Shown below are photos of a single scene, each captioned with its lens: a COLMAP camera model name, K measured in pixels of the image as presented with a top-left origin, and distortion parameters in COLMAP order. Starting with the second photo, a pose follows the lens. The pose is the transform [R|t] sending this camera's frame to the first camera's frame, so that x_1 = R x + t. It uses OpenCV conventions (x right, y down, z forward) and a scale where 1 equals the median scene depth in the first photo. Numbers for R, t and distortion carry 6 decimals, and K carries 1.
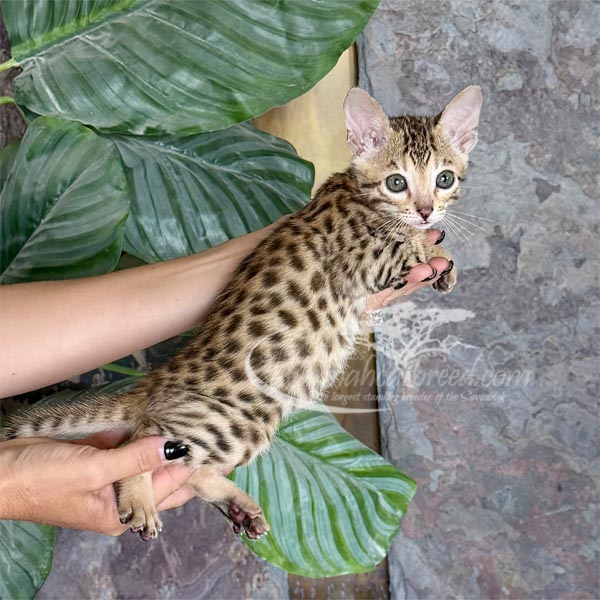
lens RADIAL K [[1581.0, 0, 280.0], [0, 1581.0, 298.7], [0, 0, 1]] dist [0.139790, 0.000000]
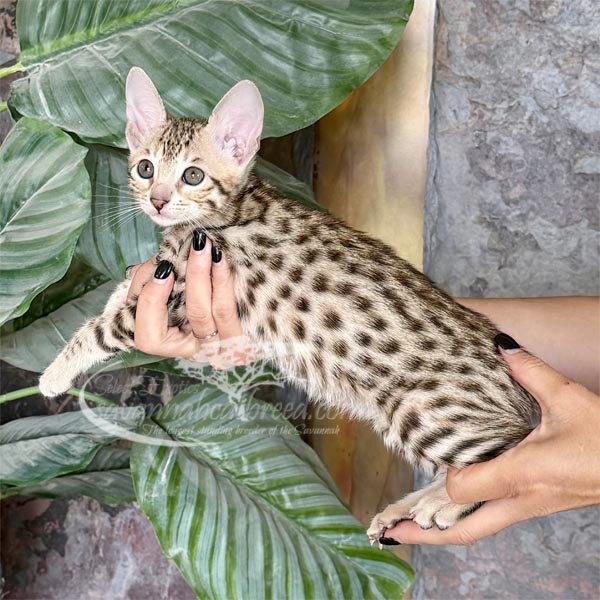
lens RADIAL K [[1502.5, 0, 253.3], [0, 1502.5, 290.3], [0, 0, 1]] dist [0.149218, 0.000000]
pose [[0.976483, 0.119148, -0.179678, 0.135187], [-0.133707, 0.988462, -0.071178, 0.029426], [0.169124, 0.093528, 0.981147, 0.112607]]
